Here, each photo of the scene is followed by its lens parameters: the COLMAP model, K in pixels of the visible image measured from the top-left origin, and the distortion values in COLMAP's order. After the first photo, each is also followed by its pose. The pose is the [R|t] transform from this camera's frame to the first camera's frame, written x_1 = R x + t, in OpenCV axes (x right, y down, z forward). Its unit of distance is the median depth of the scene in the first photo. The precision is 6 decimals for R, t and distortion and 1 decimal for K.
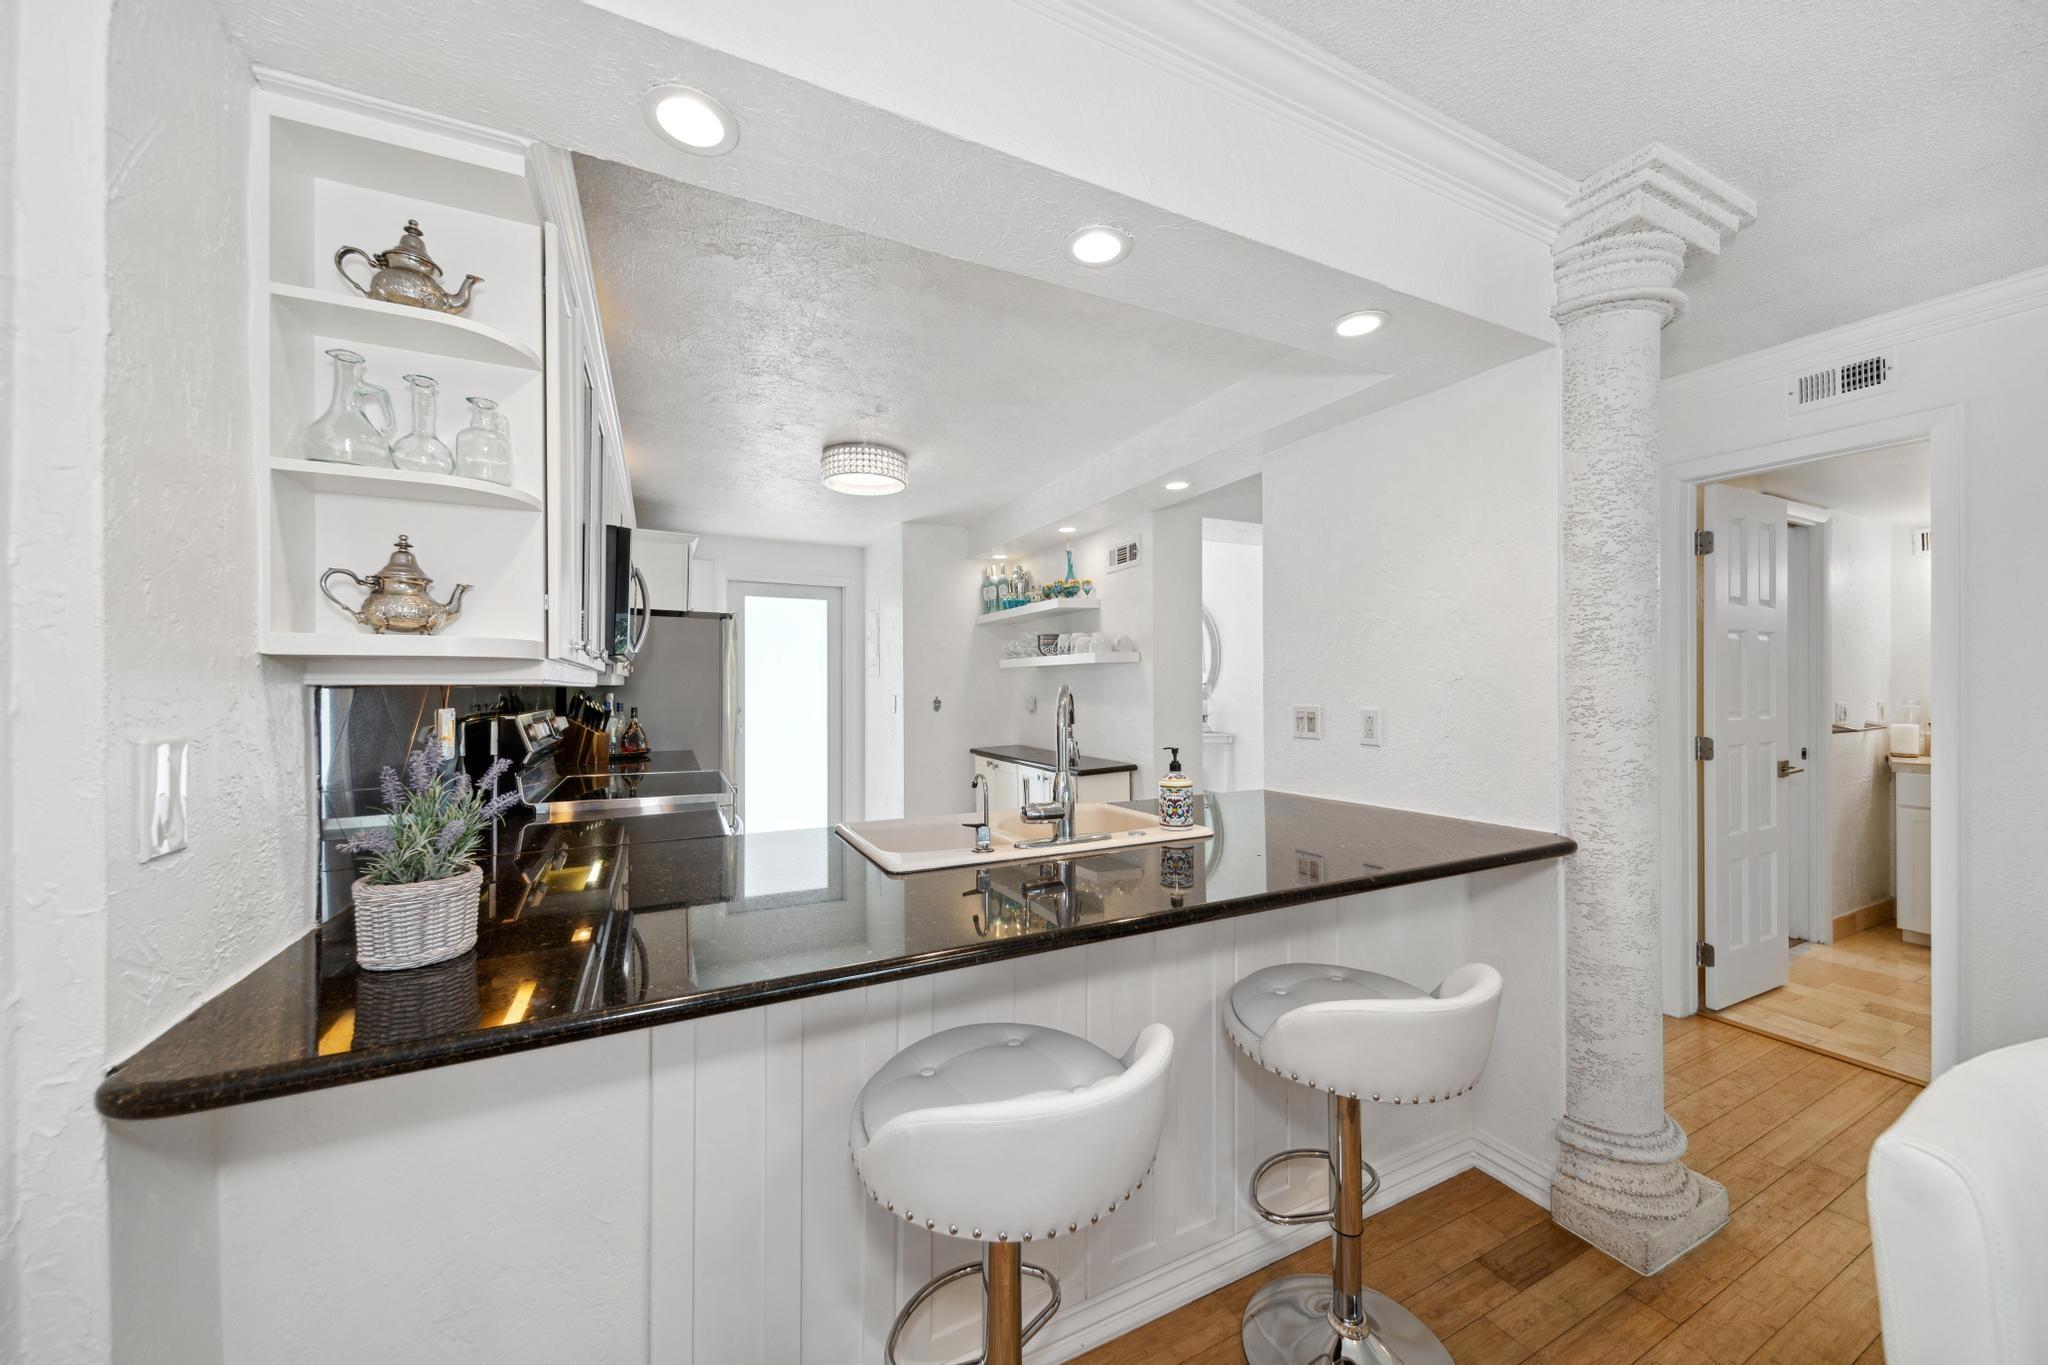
lens RADIAL K [[717.5, 0, 1020.0], [0, 717.5, 680.5], [0, 0, 1]] dist [-0.001025, -0.000037]
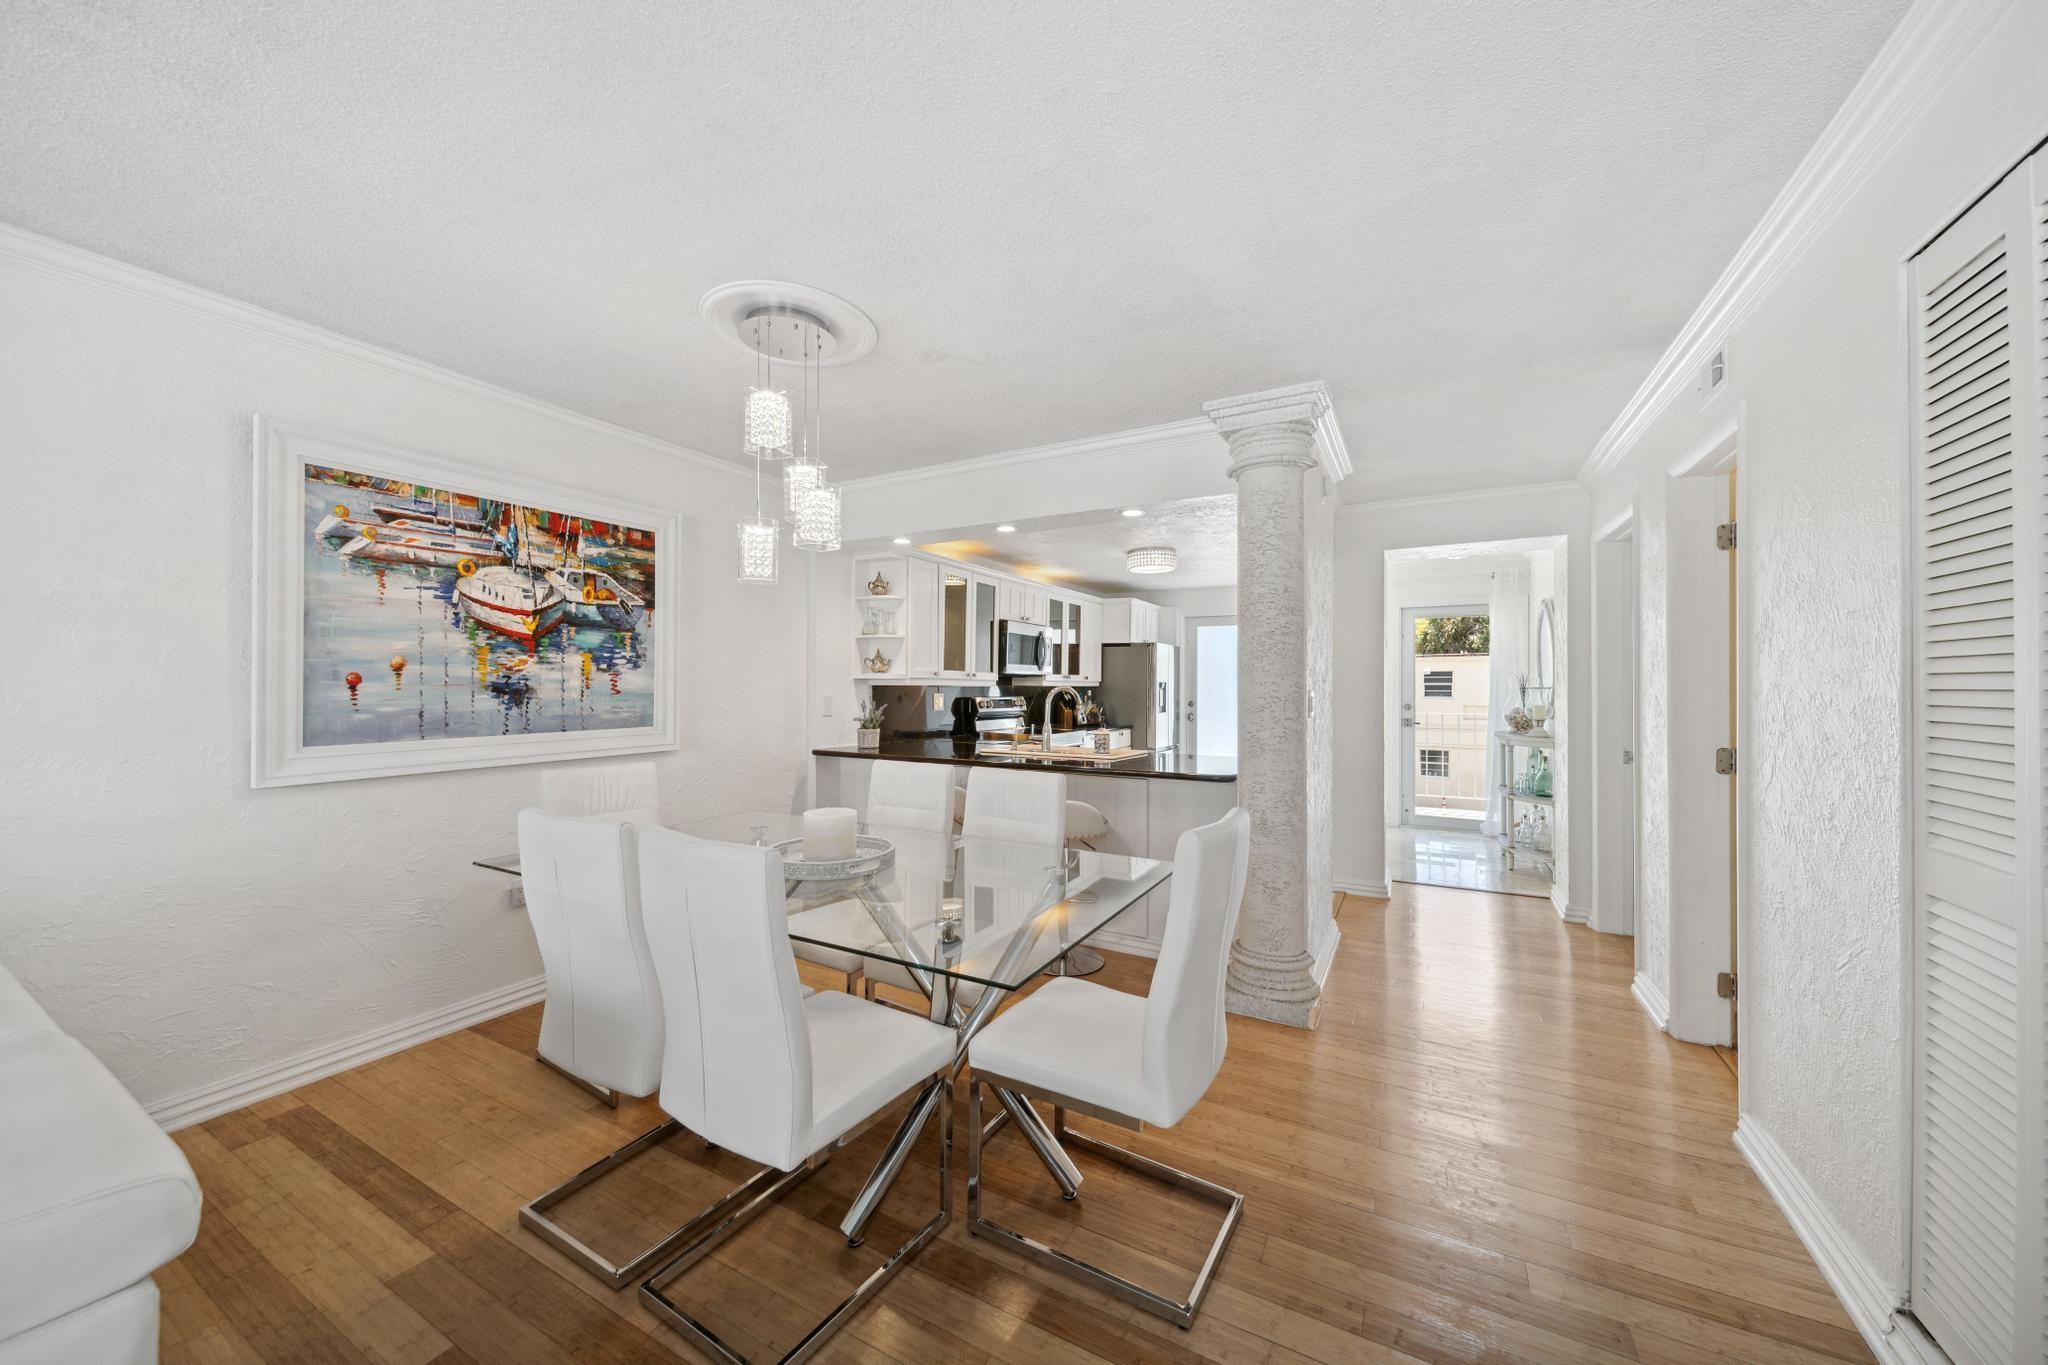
lens RADIAL K [[747.7, 0, 1008.3], [0, 747.7, 678.6], [0, 0, 1]] dist [0.000519, -0.000012]
pose [[0.553965, -0.005723, -0.832520, 1.886168], [-0.000834, 0.999972, -0.007429, -0.000799], [0.832539, 0.004809, 0.553945, -0.444650]]
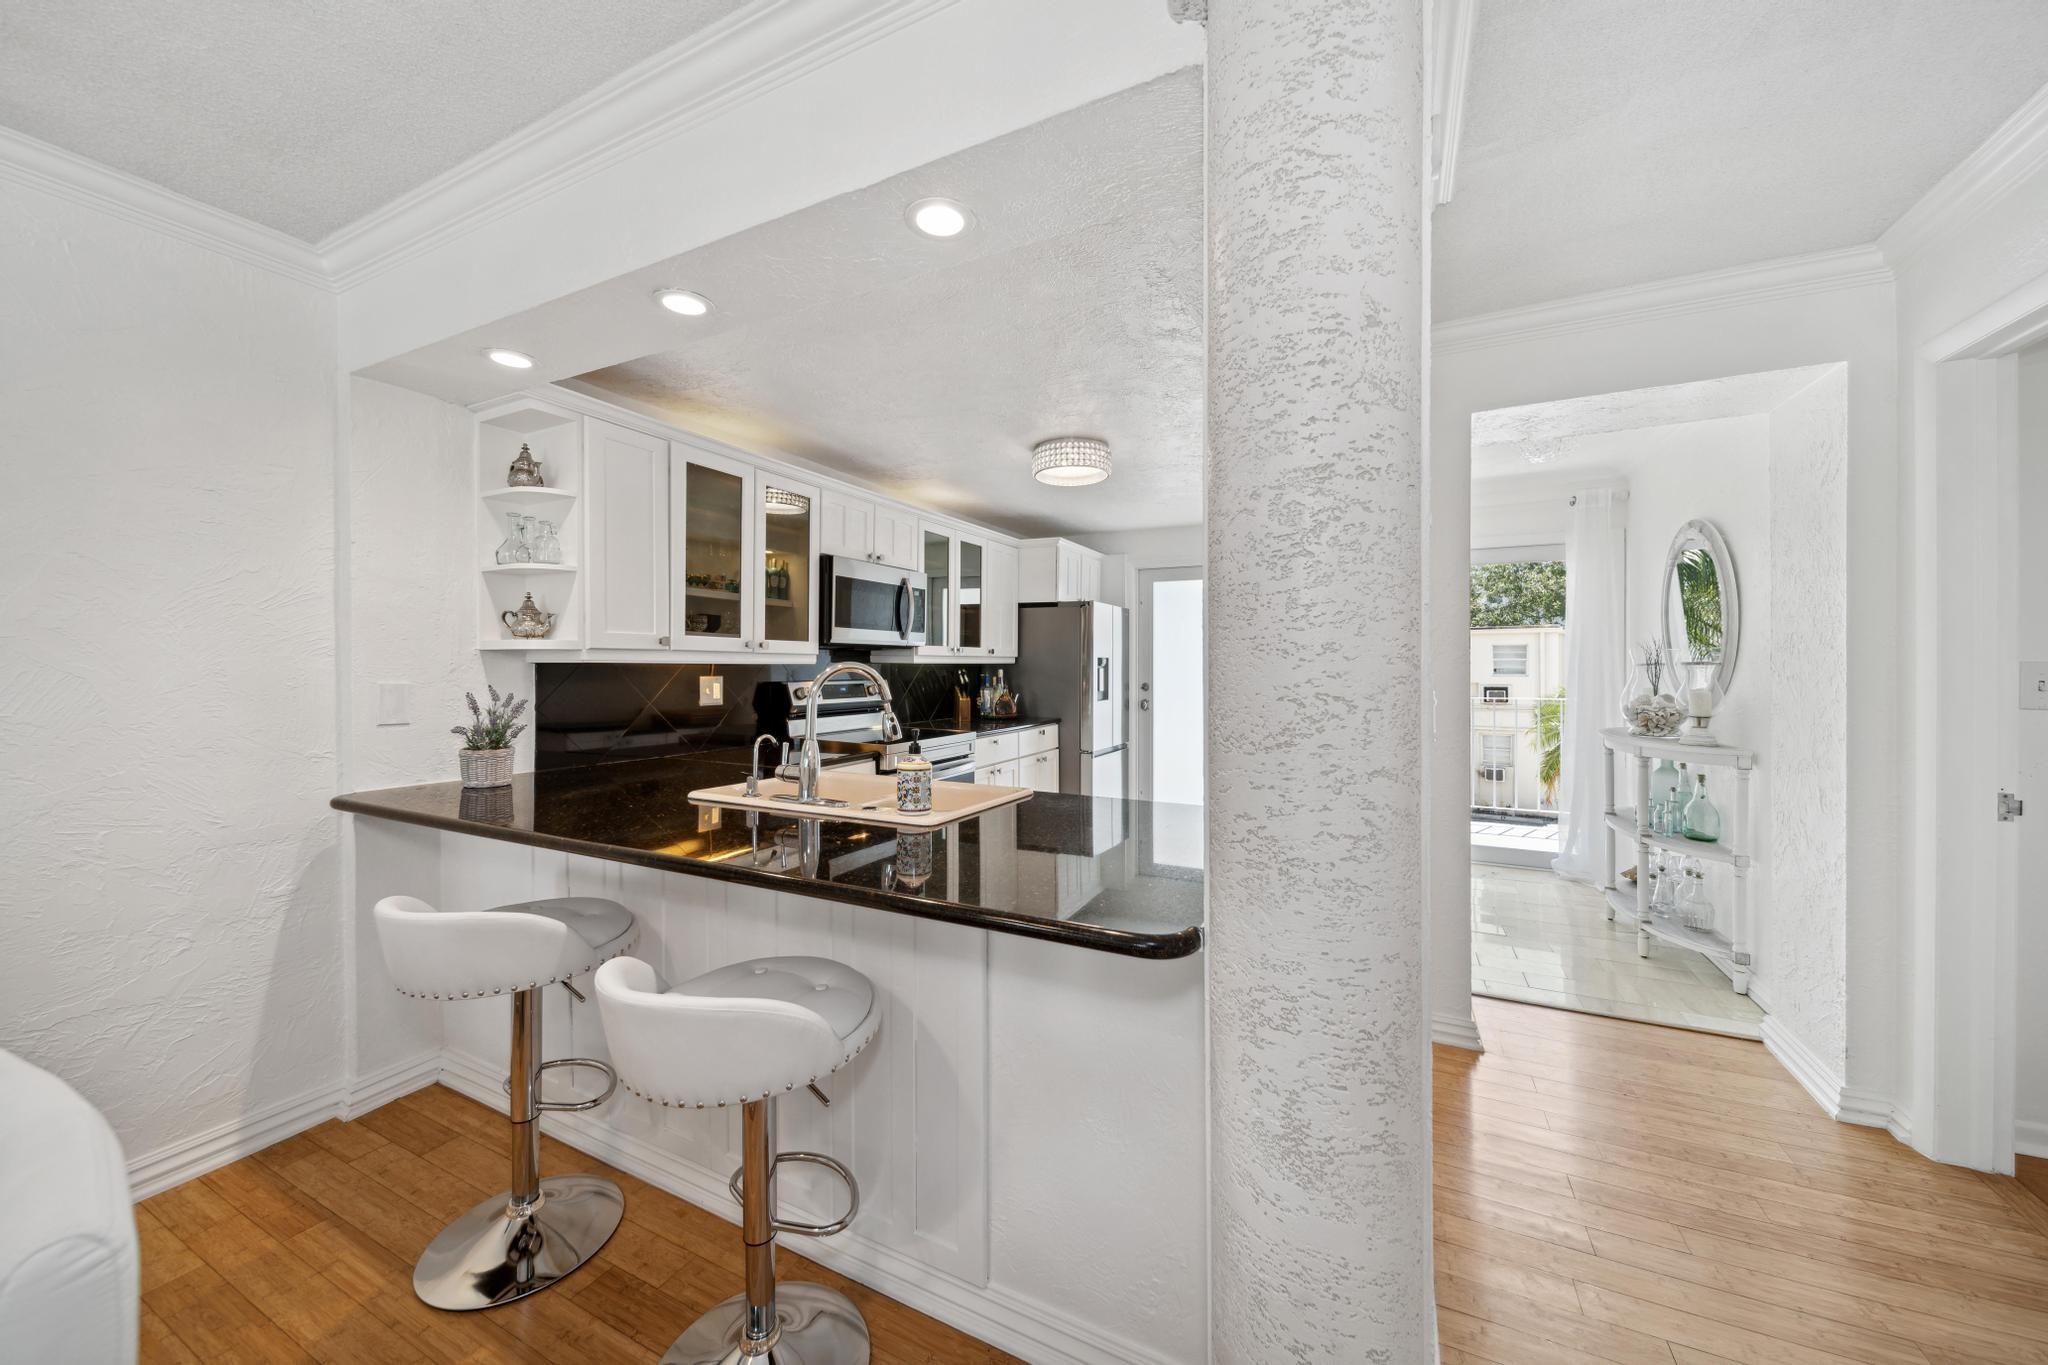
lens RADIAL K [[741.6, 0, 1024.9], [0, 741.6, 670.3], [0, 0, 1]] dist [-0.000315, -0.000093]
pose [[0.599320, 0.006922, -0.800480, 1.094354], [0.002791, 0.999938, 0.010737, 0.004989], [0.800505, -0.008669, 0.599263, 0.525958]]
